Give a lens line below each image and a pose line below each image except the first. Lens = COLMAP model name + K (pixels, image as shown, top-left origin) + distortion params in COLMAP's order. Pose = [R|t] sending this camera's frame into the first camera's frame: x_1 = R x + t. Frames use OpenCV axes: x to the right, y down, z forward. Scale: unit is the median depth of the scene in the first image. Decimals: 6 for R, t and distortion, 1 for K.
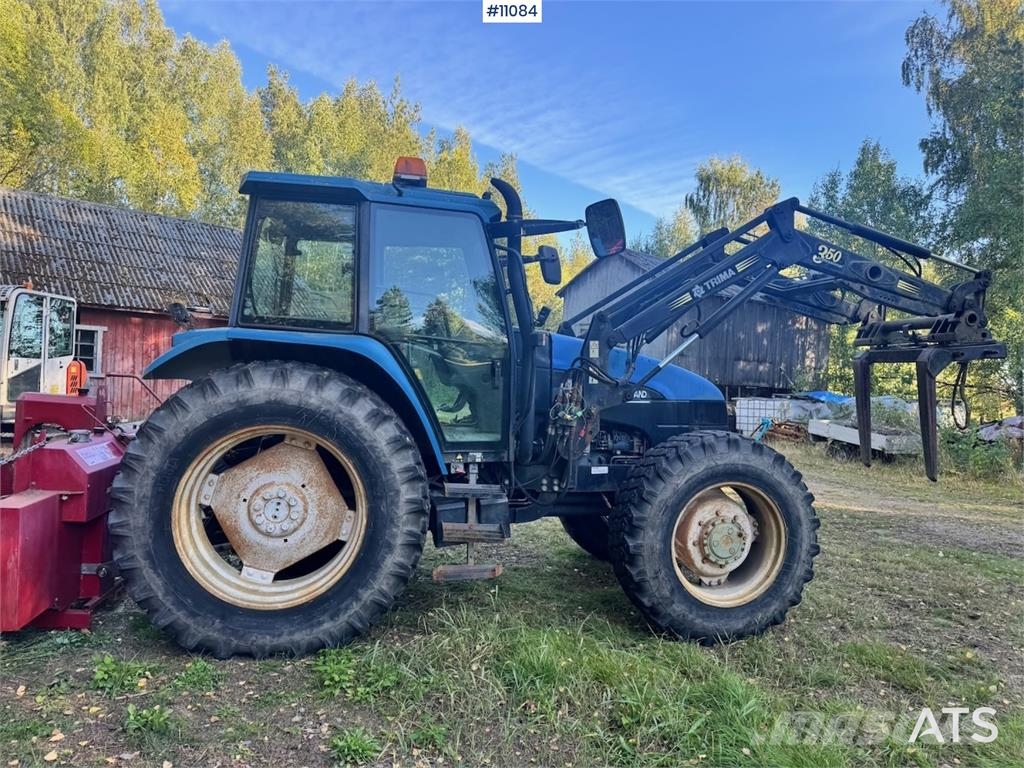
lens RADIAL K [[710.8, 0, 512.0], [0, 710.8, 384.0], [0, 0, 1]] dist [0.105567, -0.164028]
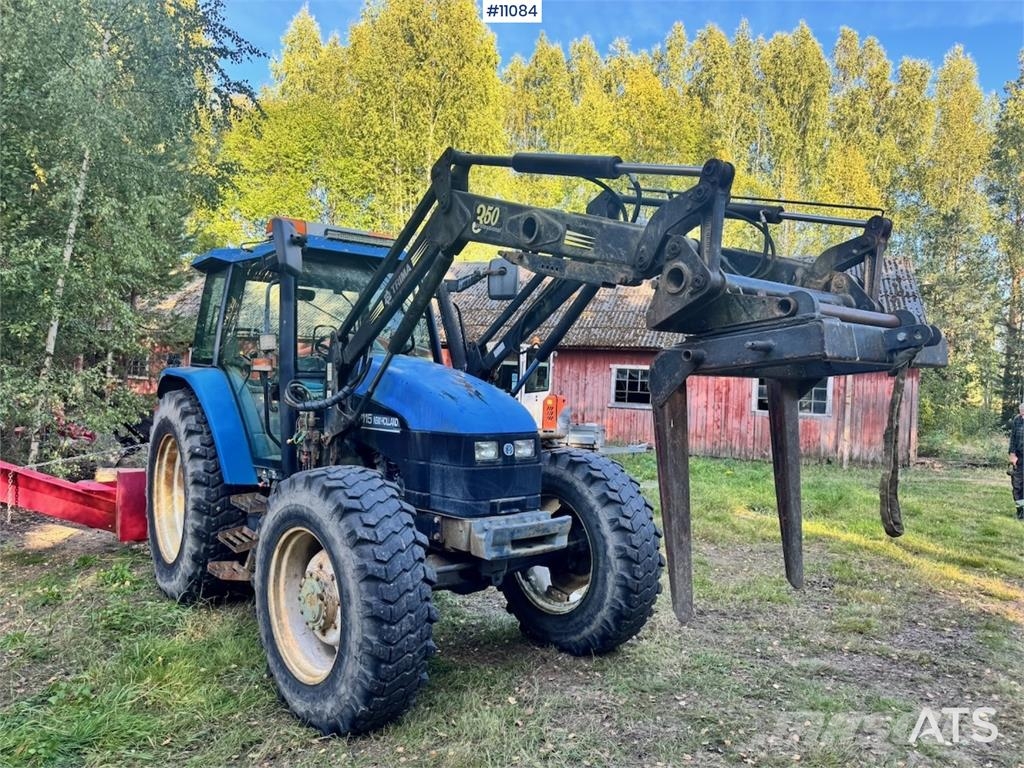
lens RADIAL K [[712.5, 0, 515.8], [0, 712.5, 388.4], [0, 0, 1]] dist [0.098136, -0.171329]
pose [[0.495376, -0.017404, -0.868504, 1.014493], [-0.024054, 0.999141, -0.033741, -0.001293], [0.868346, 0.037606, 0.494532, 0.704907]]
